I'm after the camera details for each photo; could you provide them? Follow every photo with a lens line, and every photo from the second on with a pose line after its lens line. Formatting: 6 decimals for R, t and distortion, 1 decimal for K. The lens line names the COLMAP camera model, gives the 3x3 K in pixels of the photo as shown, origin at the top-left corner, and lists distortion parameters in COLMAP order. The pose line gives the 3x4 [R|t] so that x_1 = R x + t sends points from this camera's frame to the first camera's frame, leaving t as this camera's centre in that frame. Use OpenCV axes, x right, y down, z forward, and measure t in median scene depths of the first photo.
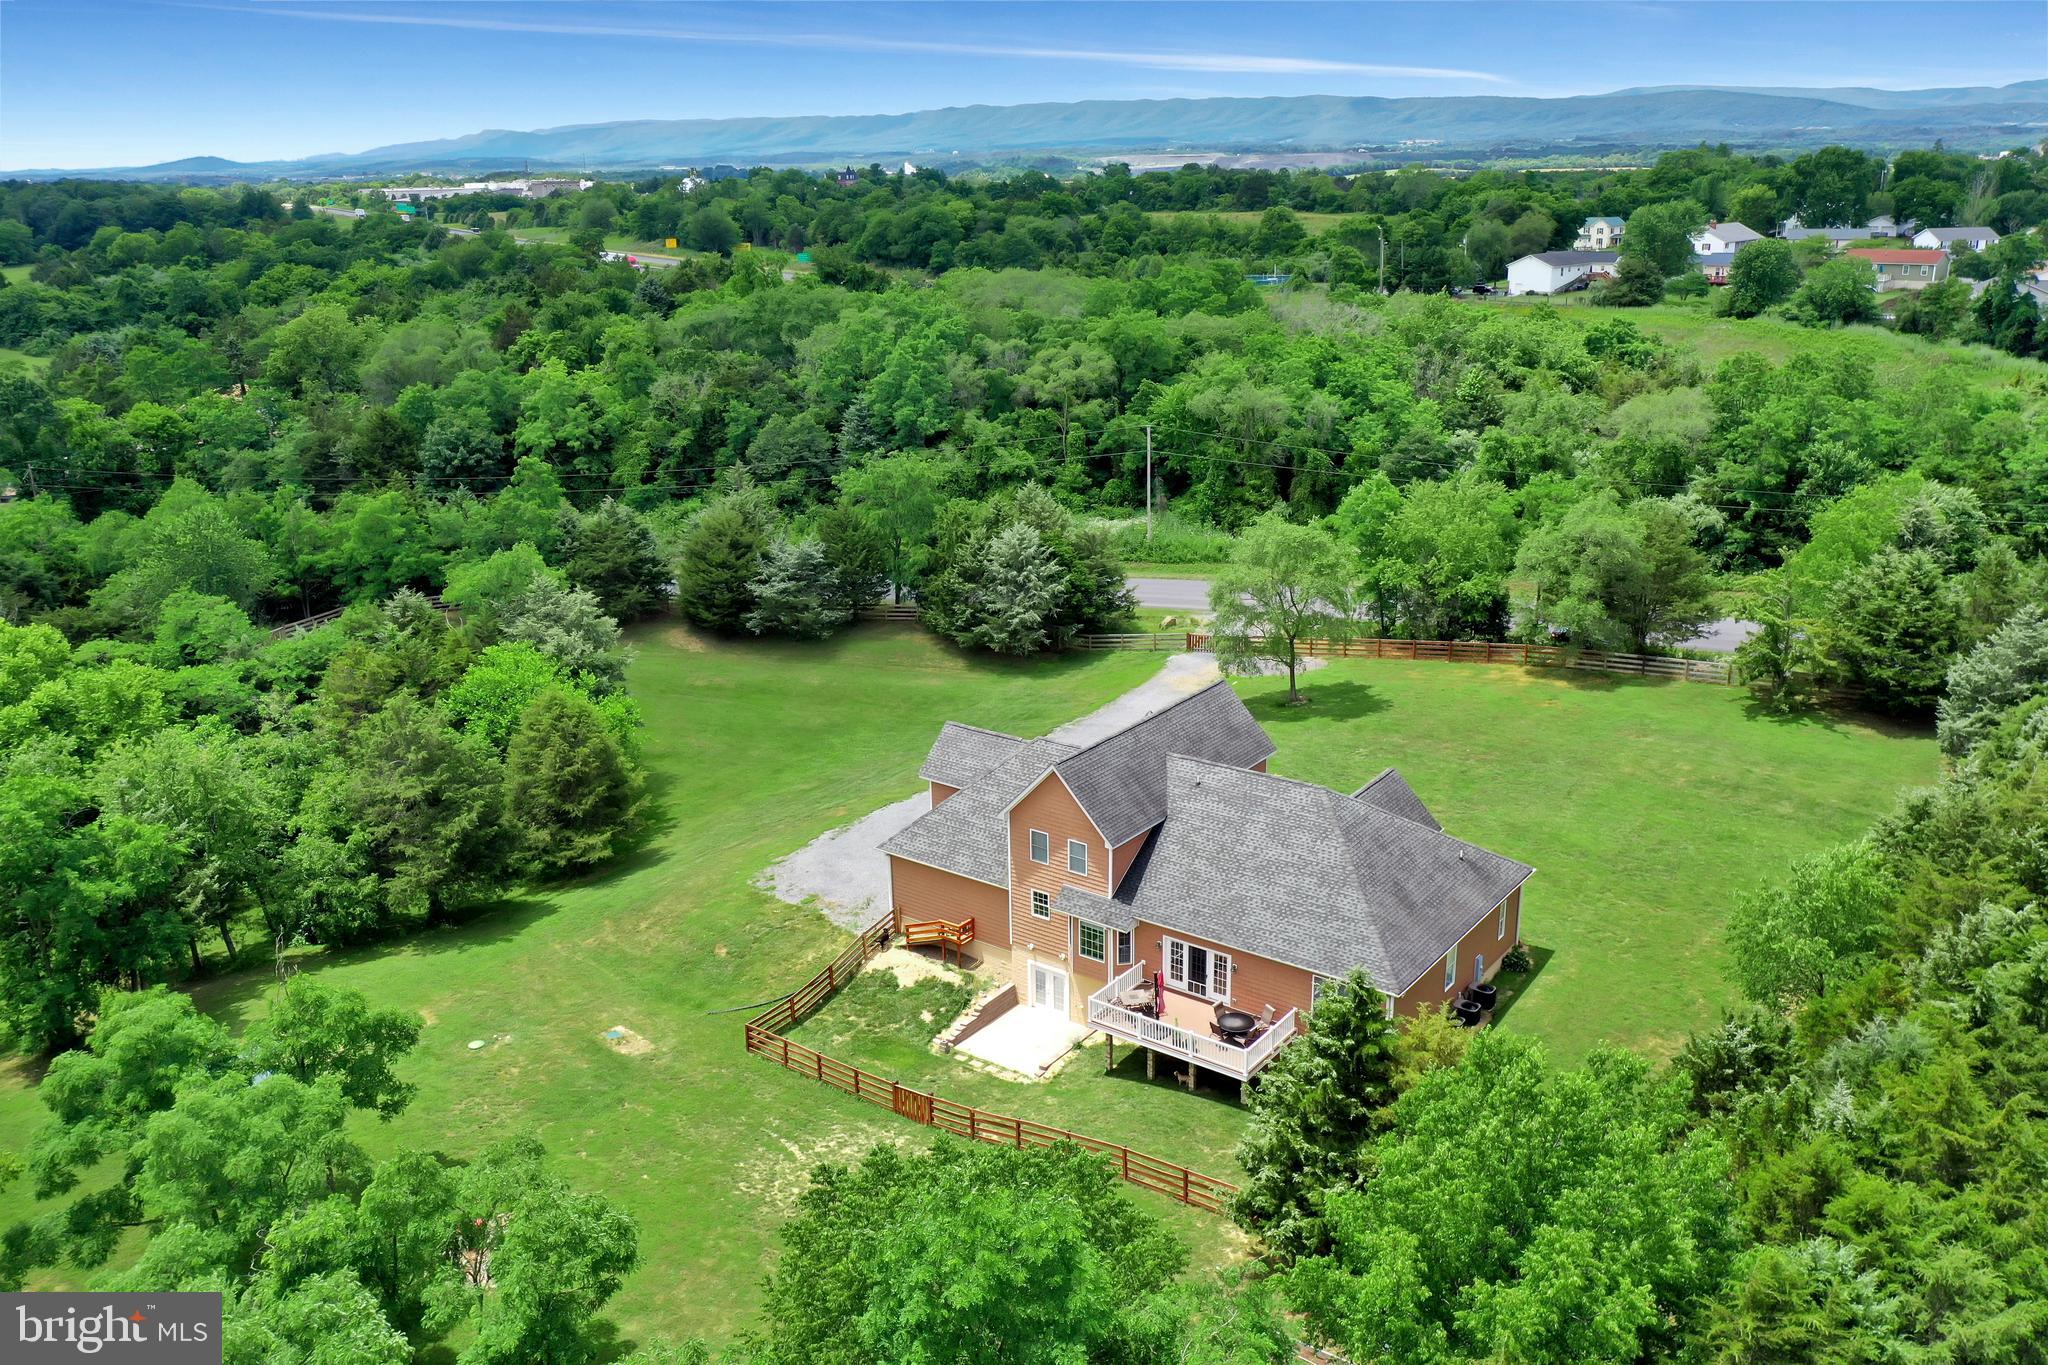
lens RADIAL K [[1649.3, 0, 1002.4], [0, 1649.3, 683.3], [0, 0, 1]] dist [-0.009934, -0.008351]
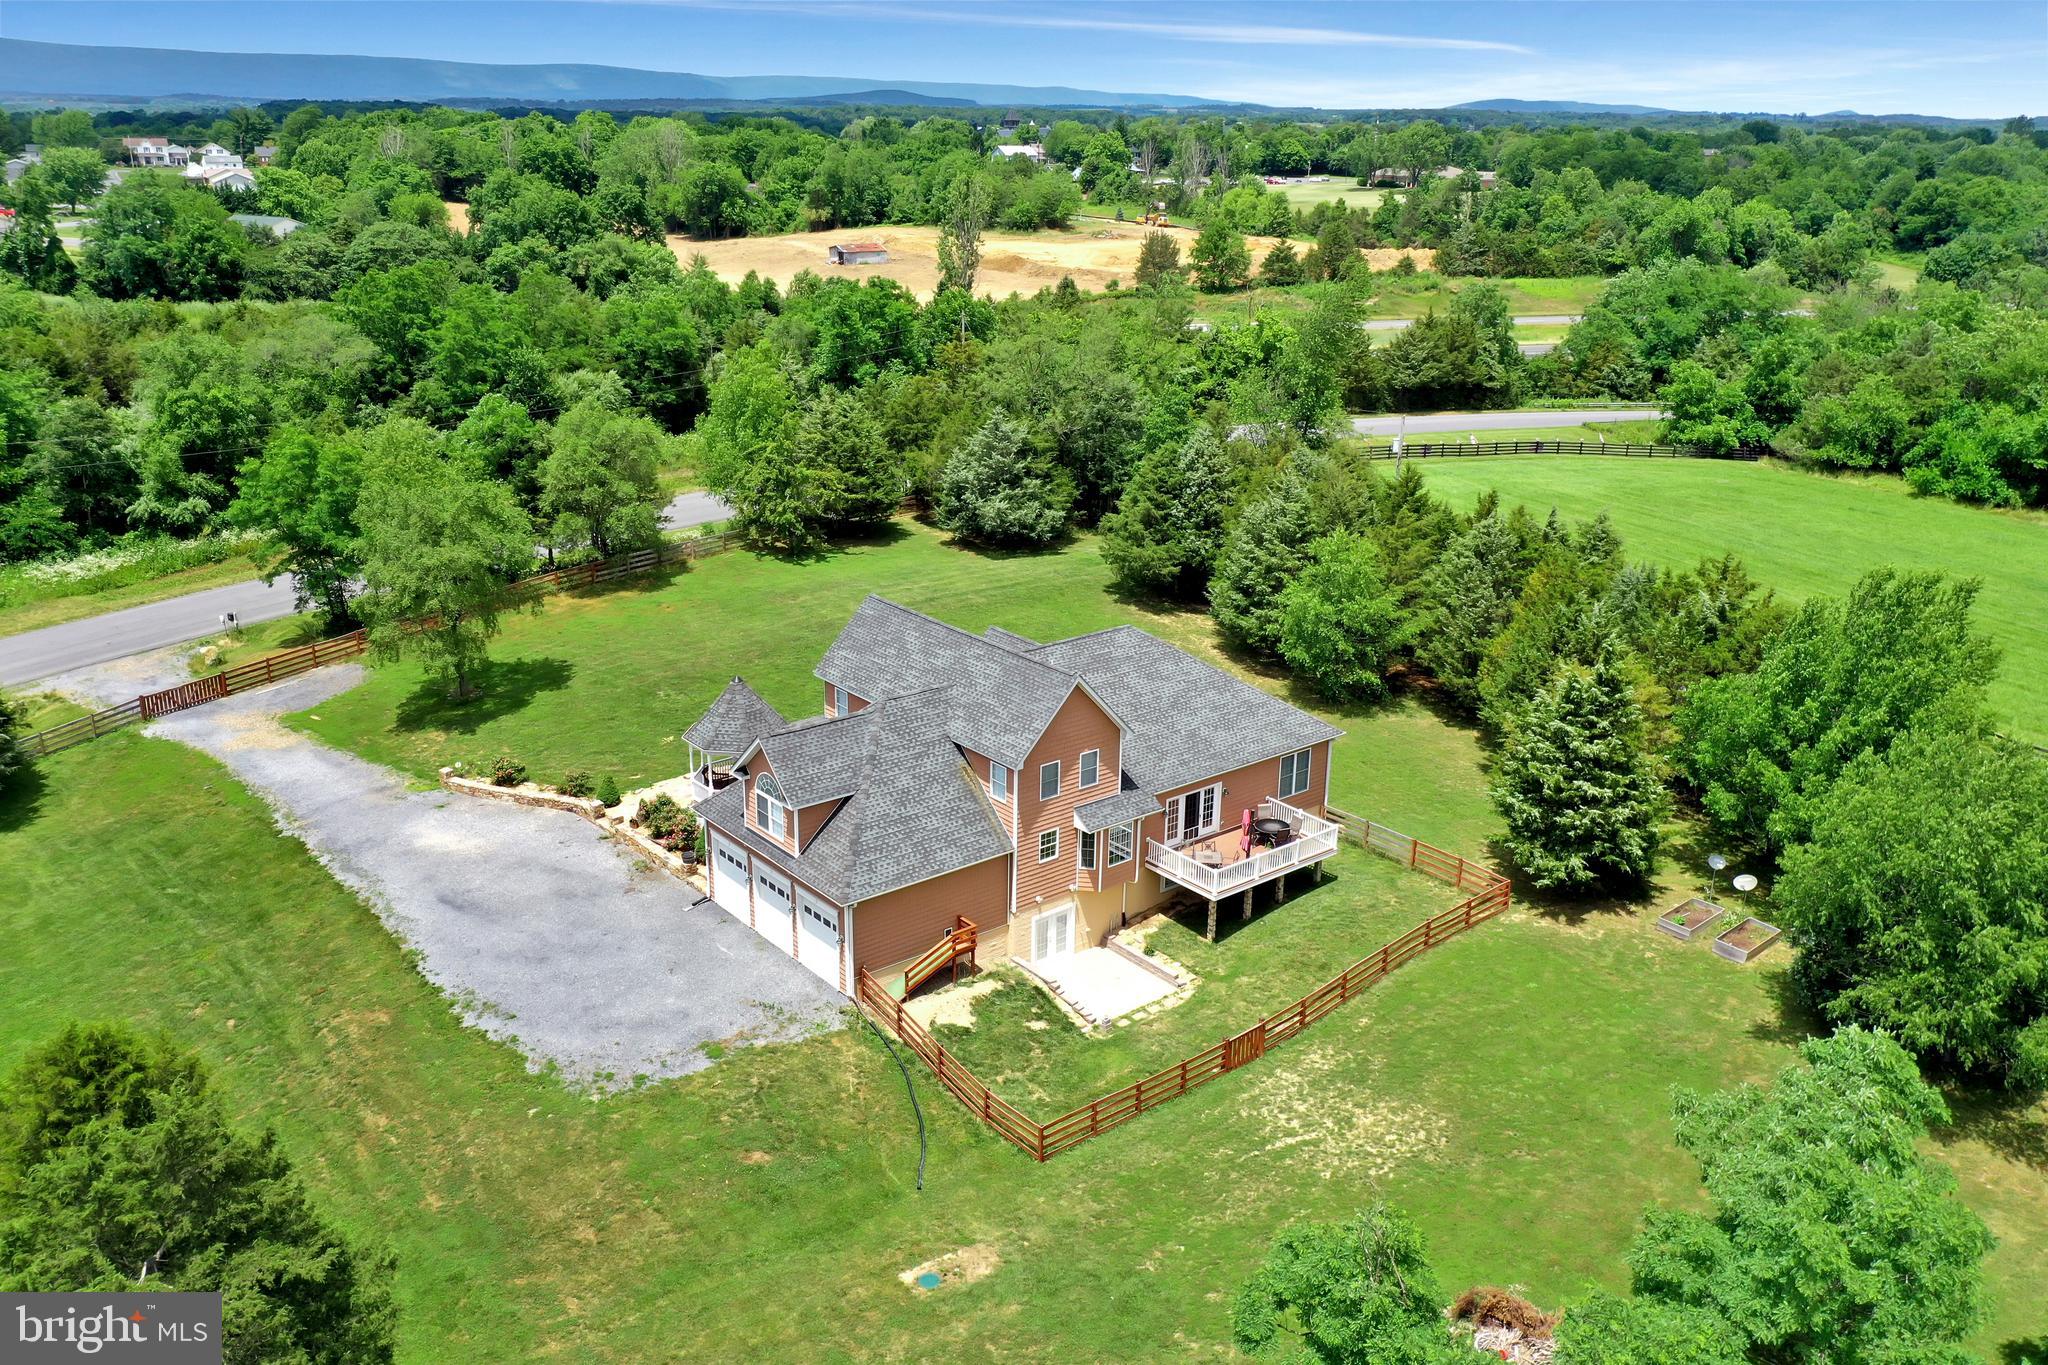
lens RADIAL K [[1661.2, 0, 1011.8], [0, 1661.2, 674.3], [0, 0, 1]] dist [-0.005238, -0.002205]
pose [[0.235081, -0.283286, 0.929777, -0.467796], [0.278054, 0.936208, 0.214944, -0.089609], [-0.931356, 0.207999, 0.298854, 0.430691]]
